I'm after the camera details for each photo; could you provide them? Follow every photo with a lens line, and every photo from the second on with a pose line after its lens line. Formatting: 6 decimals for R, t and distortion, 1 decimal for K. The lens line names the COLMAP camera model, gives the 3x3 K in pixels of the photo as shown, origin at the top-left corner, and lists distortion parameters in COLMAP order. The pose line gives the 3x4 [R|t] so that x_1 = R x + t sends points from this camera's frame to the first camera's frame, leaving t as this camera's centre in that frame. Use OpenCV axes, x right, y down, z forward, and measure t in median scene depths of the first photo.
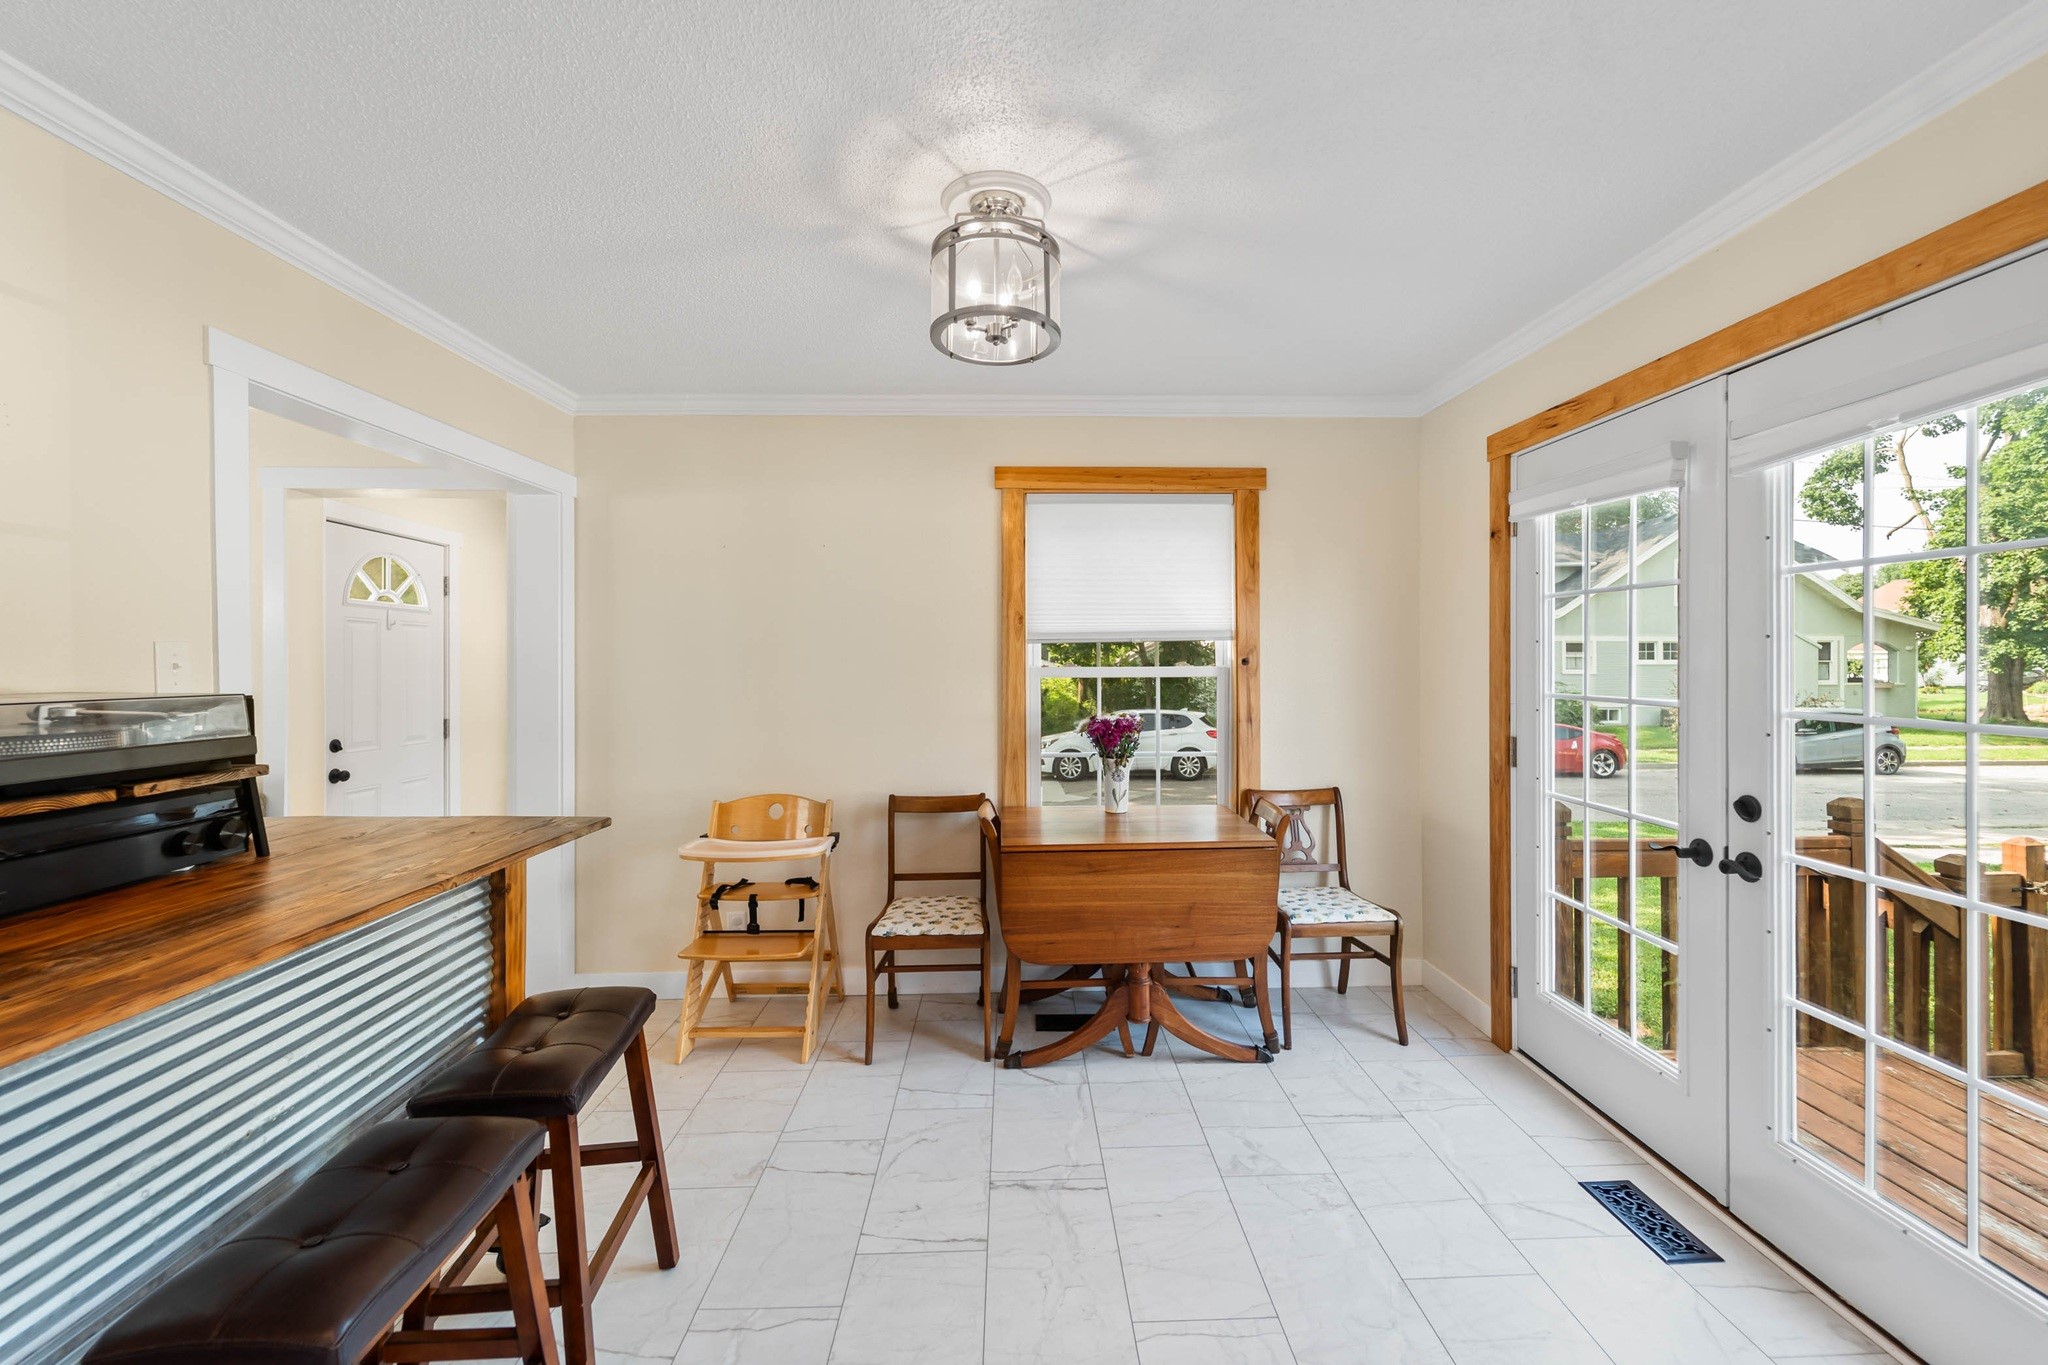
lens RADIAL K [[832.1, 0, 1032.5], [0, 832.1, 664.4], [0, 0, 1]] dist [0.006334, -0.002436]
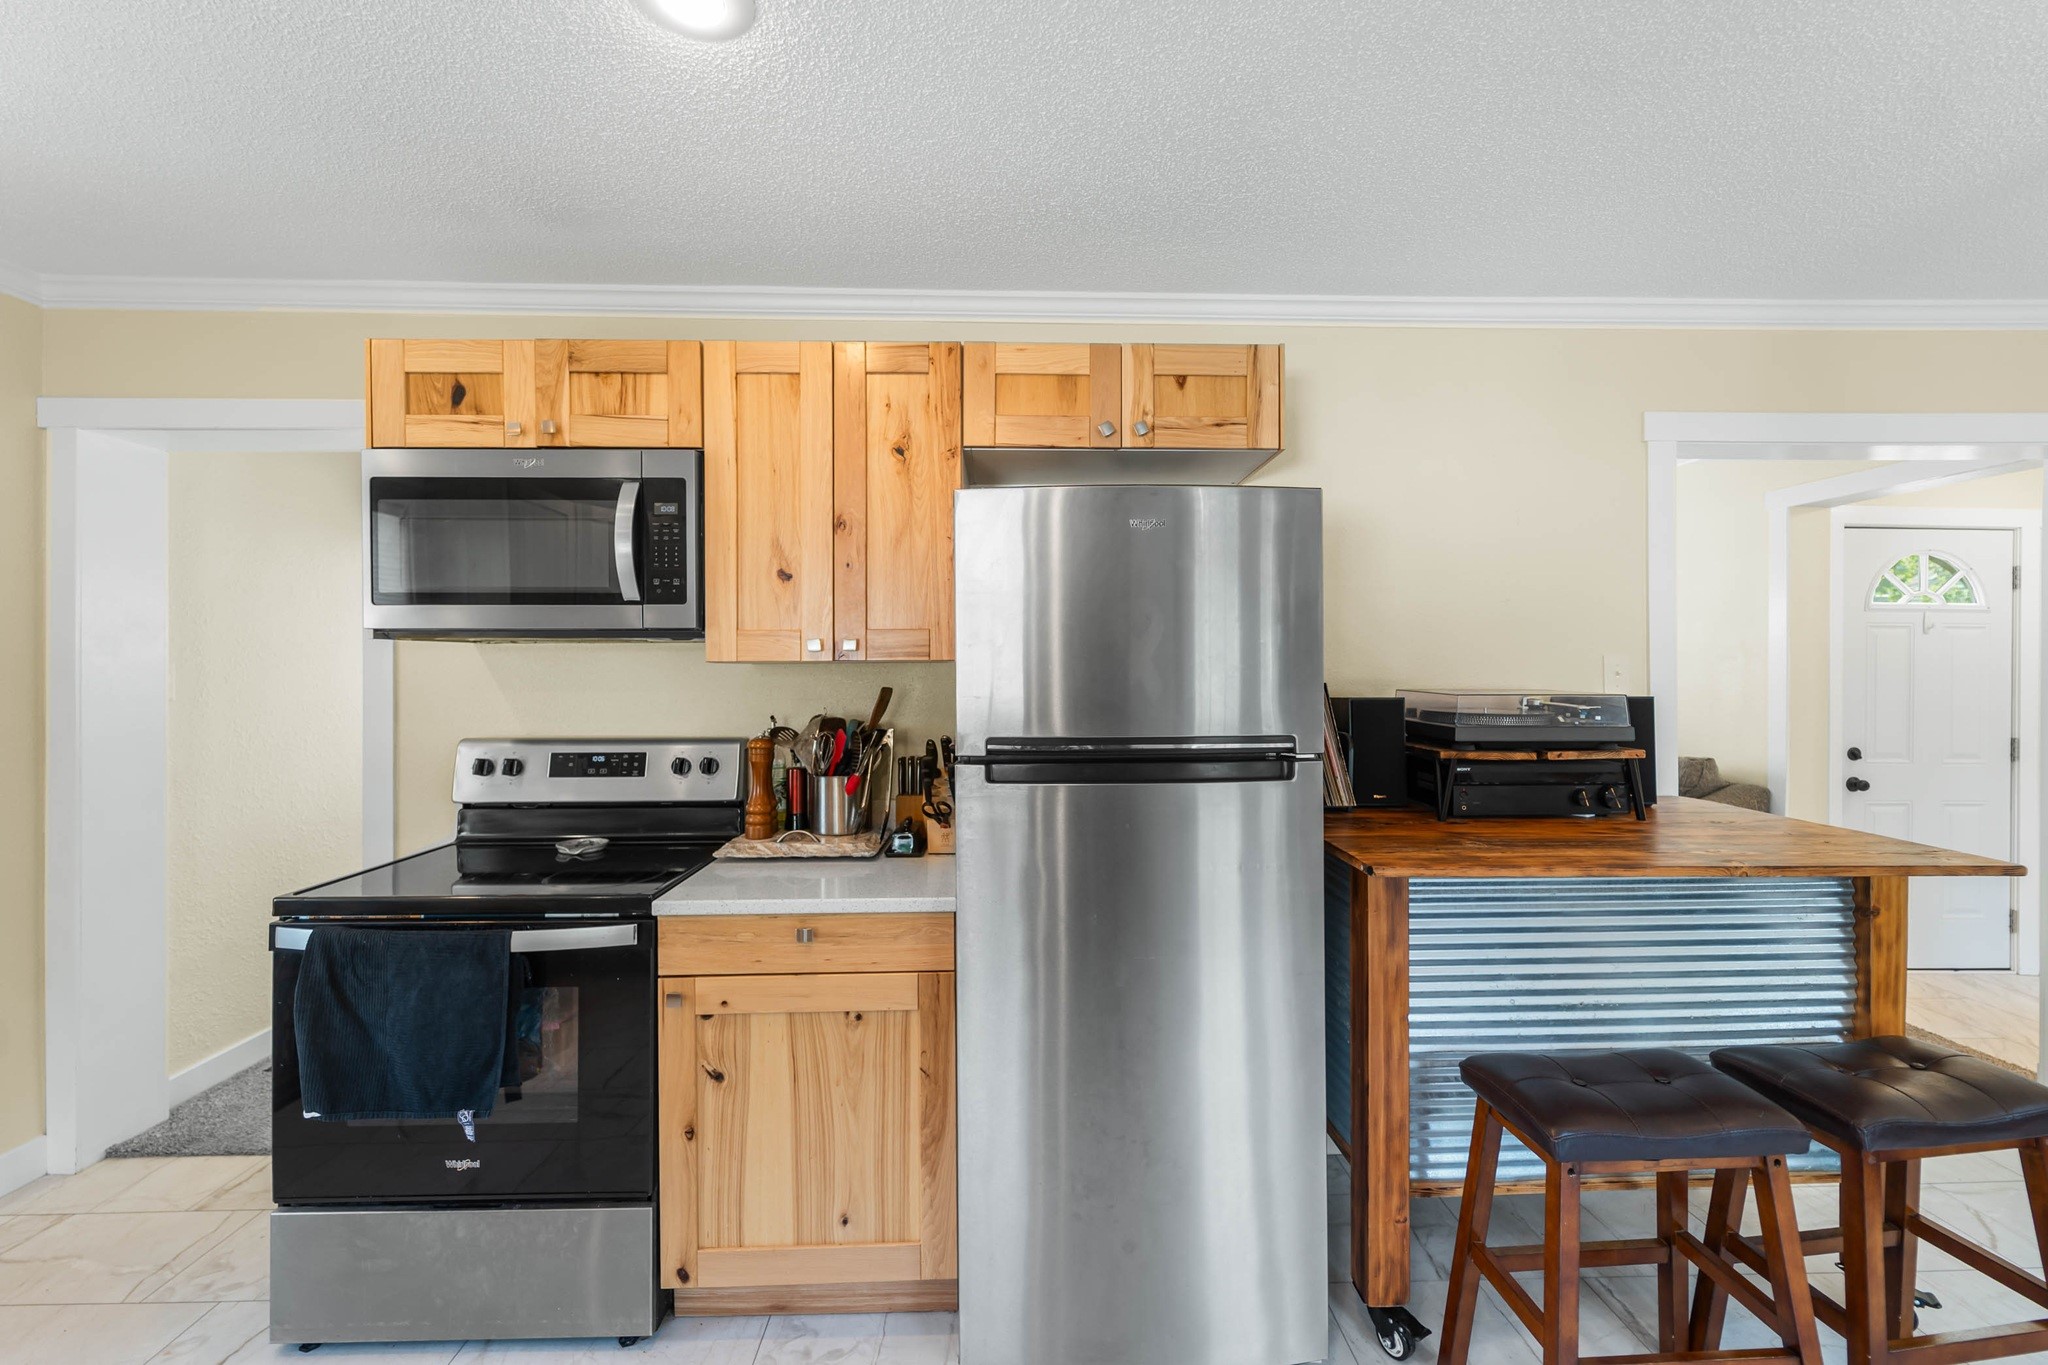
lens RADIAL K [[832.1, 0, 1023.6], [0, 832.1, 668.8], [0, 0, 1]] dist [0.006334, -0.002436]
pose [[0.000853, 0.004883, -0.999988, 0.219994], [-0.004895, 0.999976, 0.004878, -0.004182], [0.999988, 0.004891, 0.000877, 0.022657]]
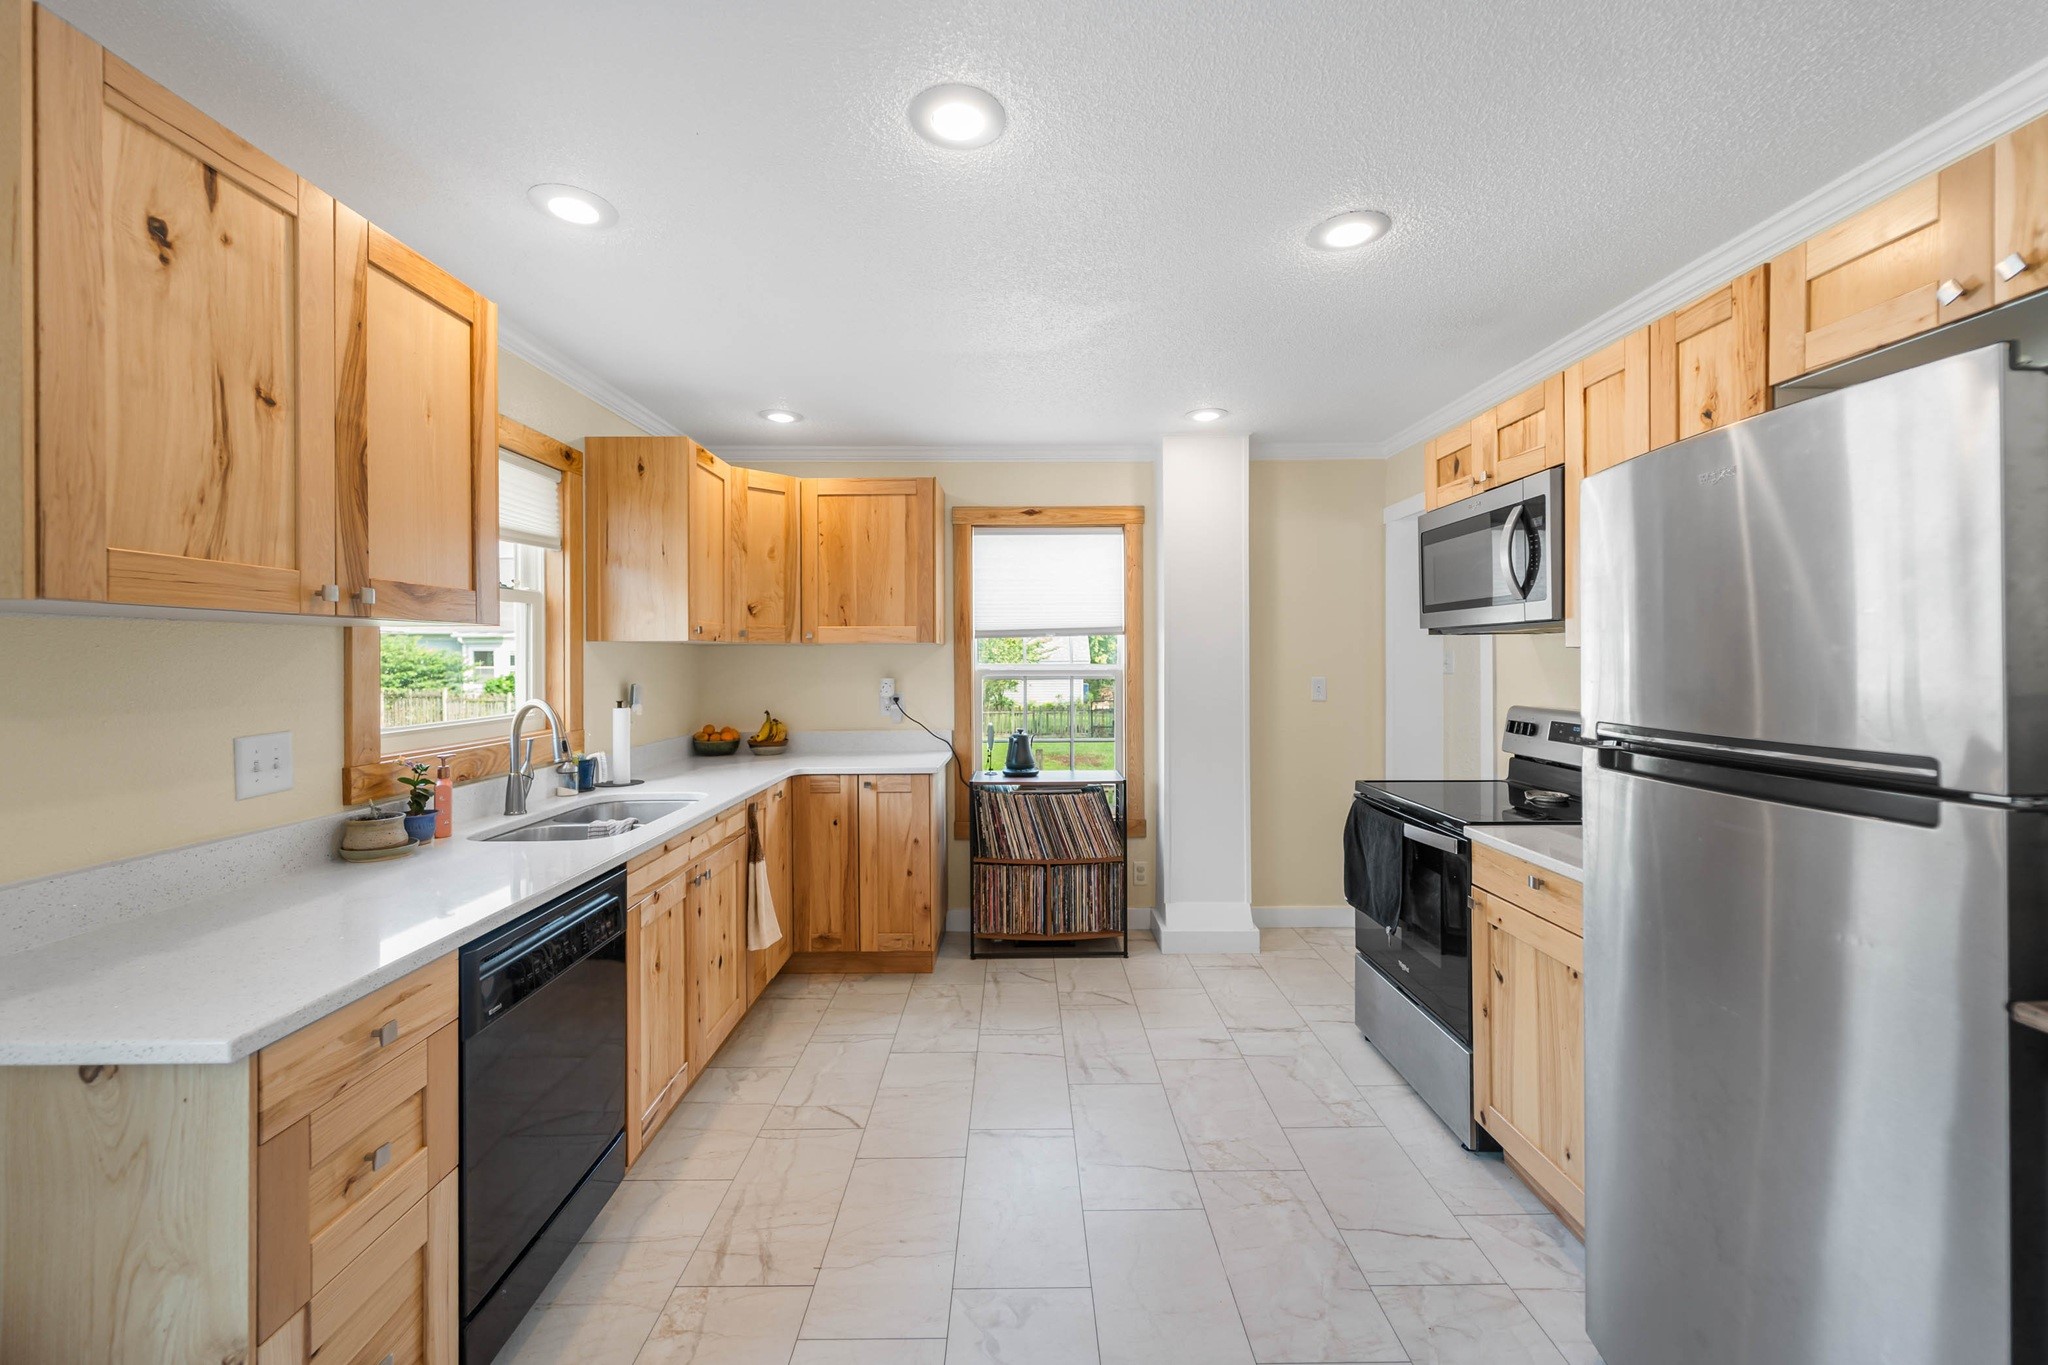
lens RADIAL K [[832.1, 0, 1034.0], [0, 832.1, 658.4], [0, 0, 1]] dist [0.006334, -0.002436]
pose [[-0.999818, 0.008796, 0.016952, 0.020119], [0.008916, 0.999936, 0.007011, -0.005117], [-0.016889, 0.007161, -0.999832, 0.588397]]
